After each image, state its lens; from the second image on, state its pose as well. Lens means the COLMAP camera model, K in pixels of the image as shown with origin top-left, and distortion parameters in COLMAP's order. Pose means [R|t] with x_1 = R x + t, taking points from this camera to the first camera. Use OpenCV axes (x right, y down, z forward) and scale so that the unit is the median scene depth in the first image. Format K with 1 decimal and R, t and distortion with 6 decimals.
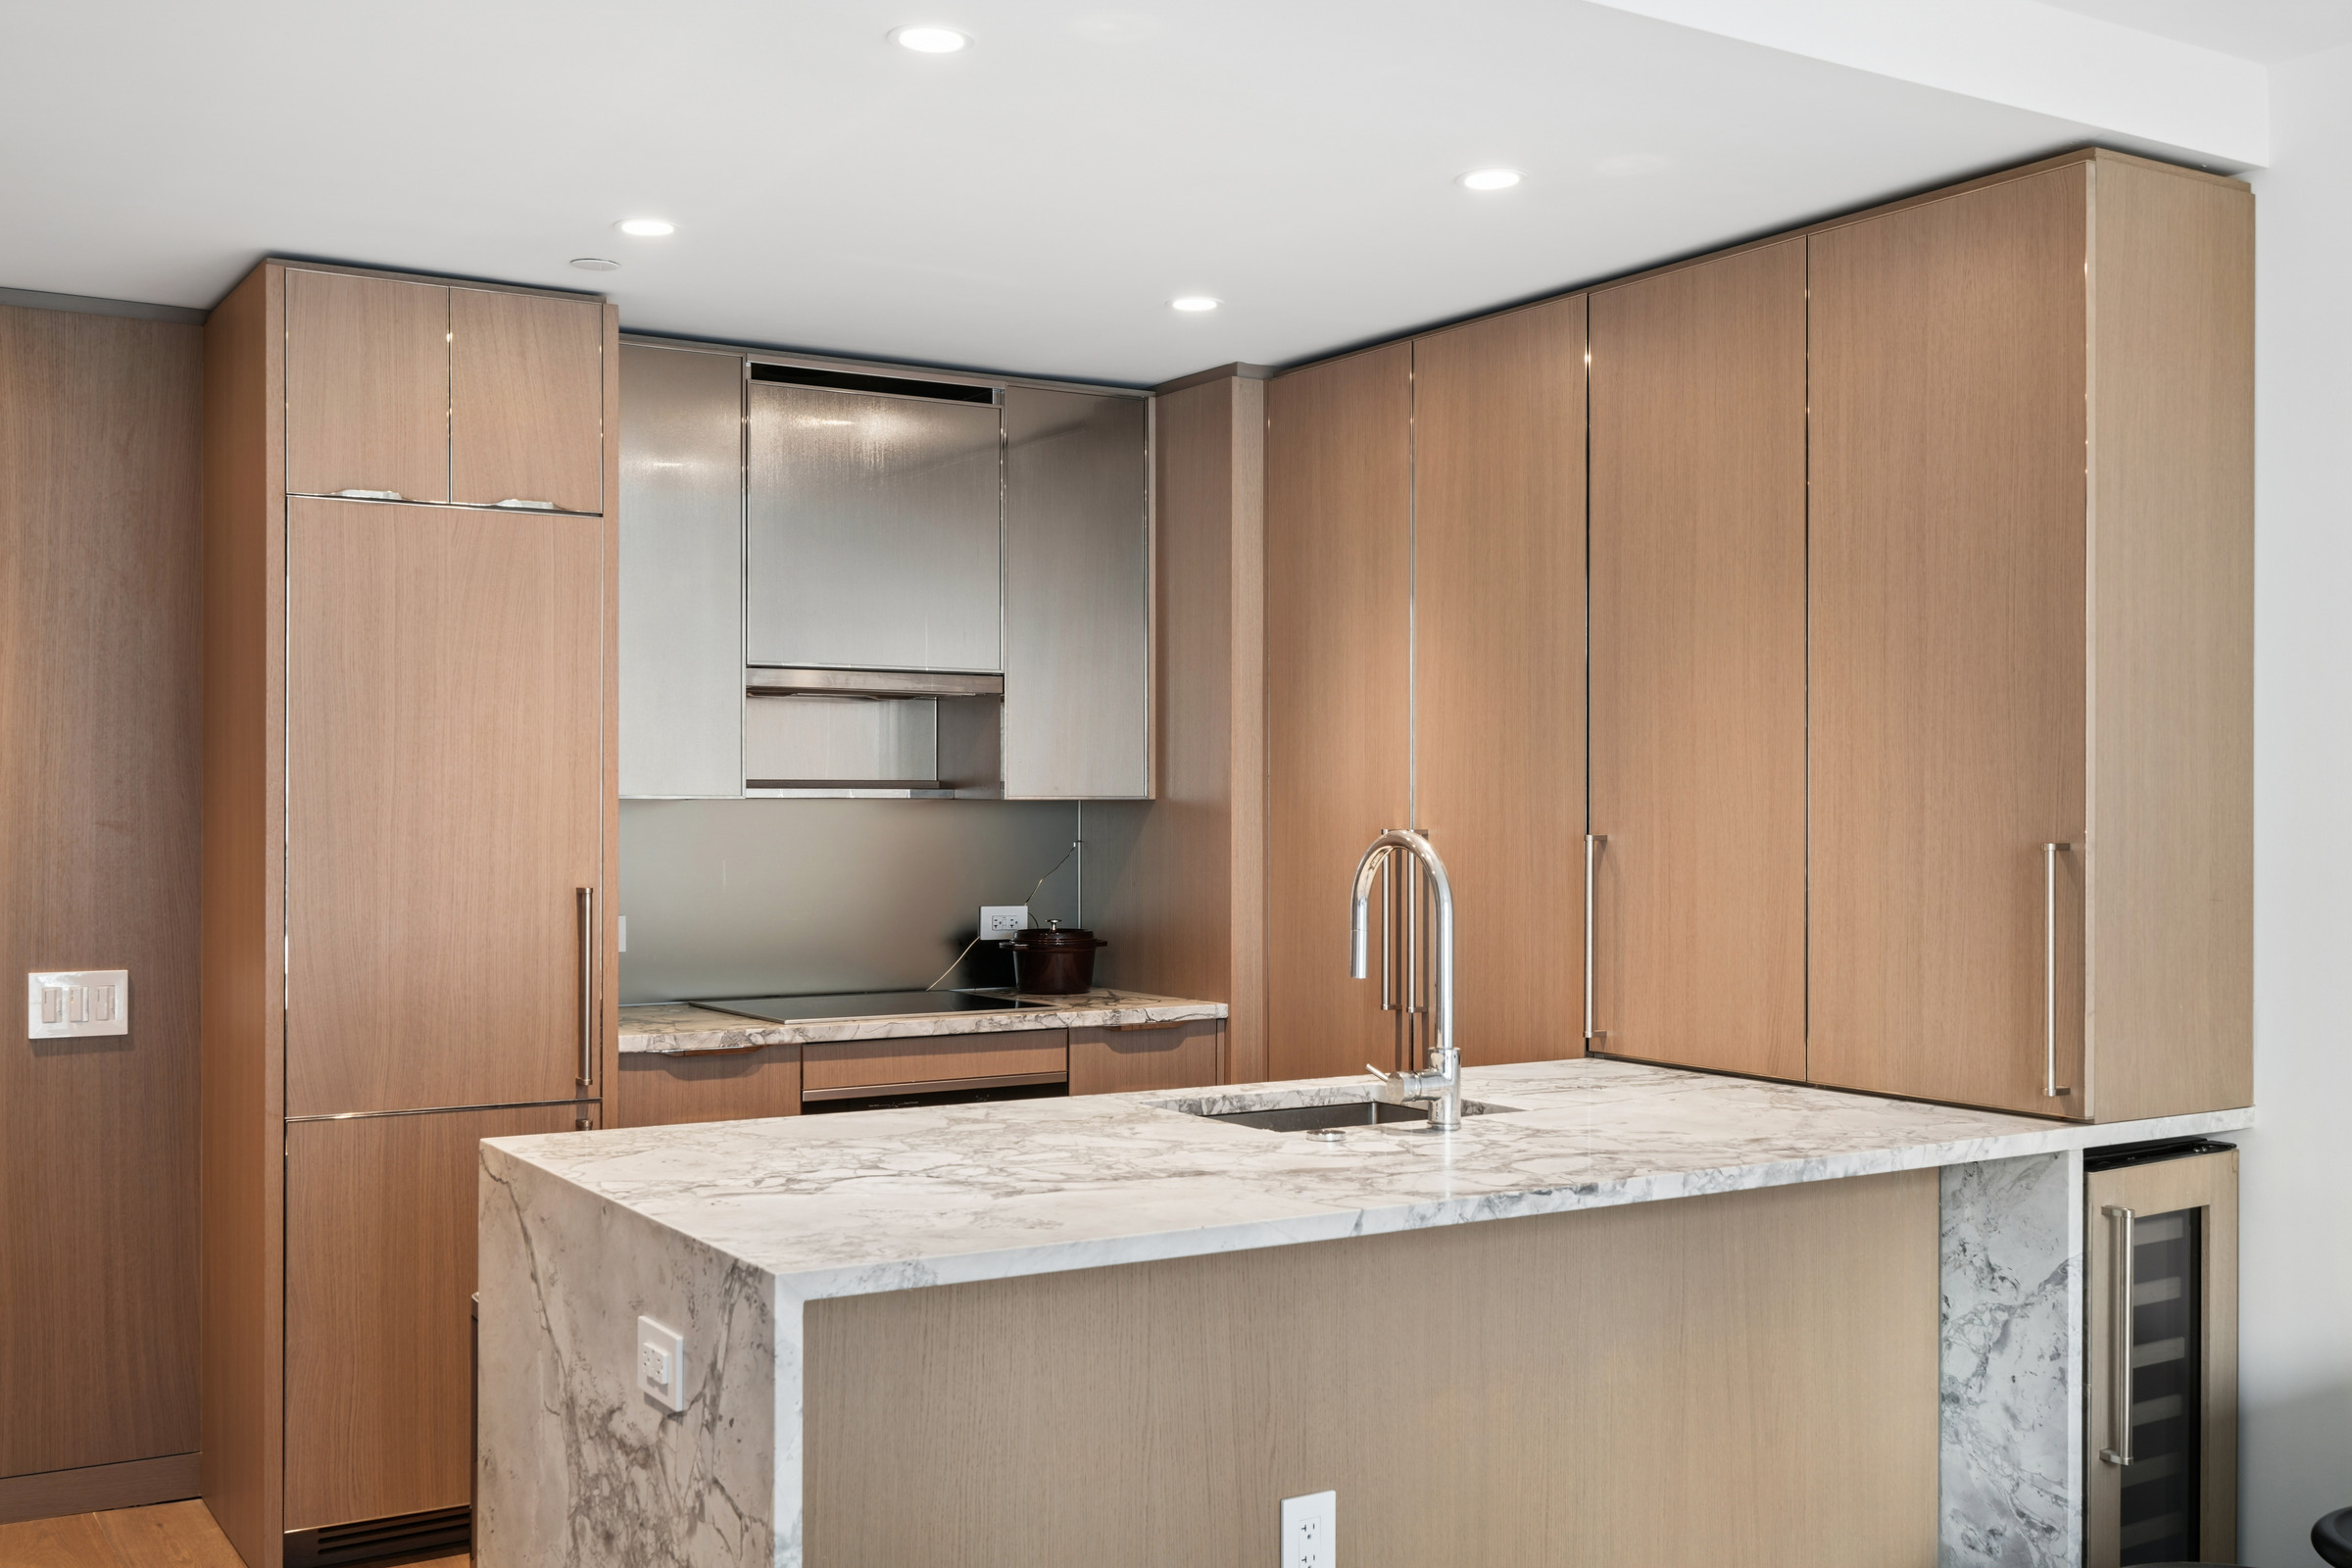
lens RADIAL K [[2310.4, 0, 1176.0], [0, 2310.4, 784.0], [0, 0, 1]] dist [0.008042, -0.001019]
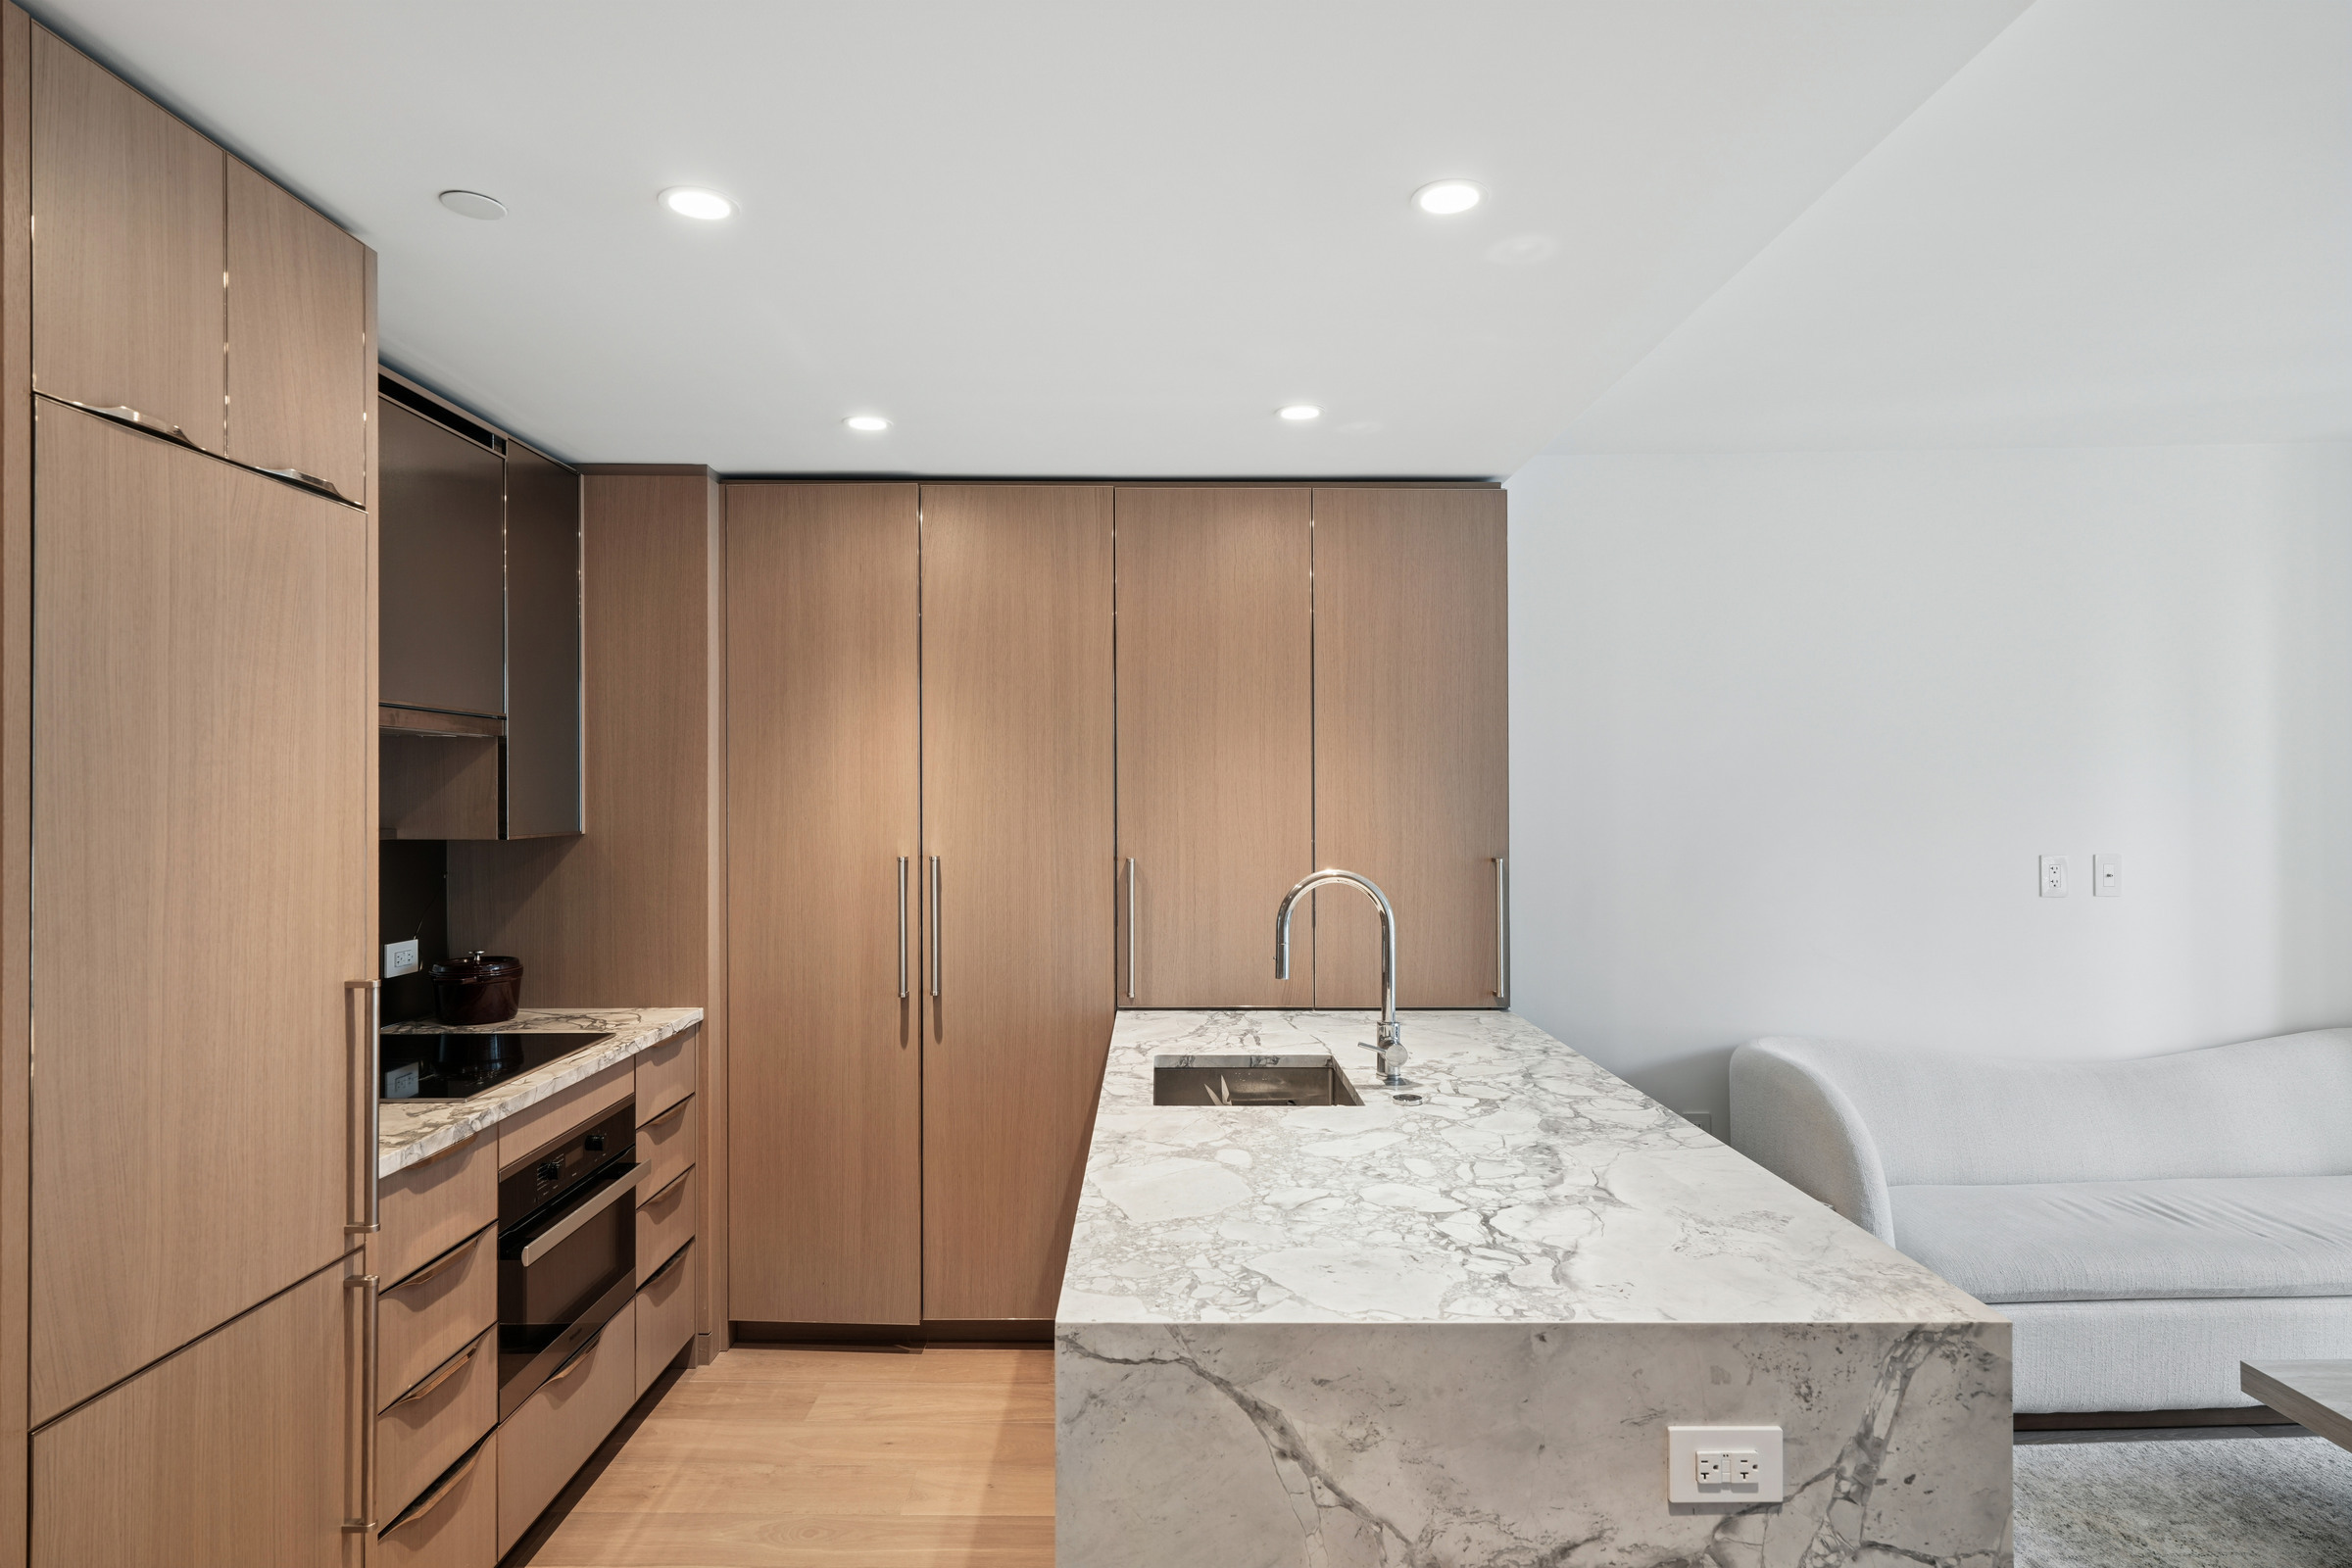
lens RADIAL K [[1277.1, 0, 1174.4], [0, 1277.1, 774.3], [0, 0, 1]] dist [-0.000344, 0.000548]
pose [[0.523086, 0.010984, 0.852209, -0.507561], [-0.007631, 0.999937, -0.008204, -0.025035], [-0.852246, -0.002211, 0.523137, 0.567049]]
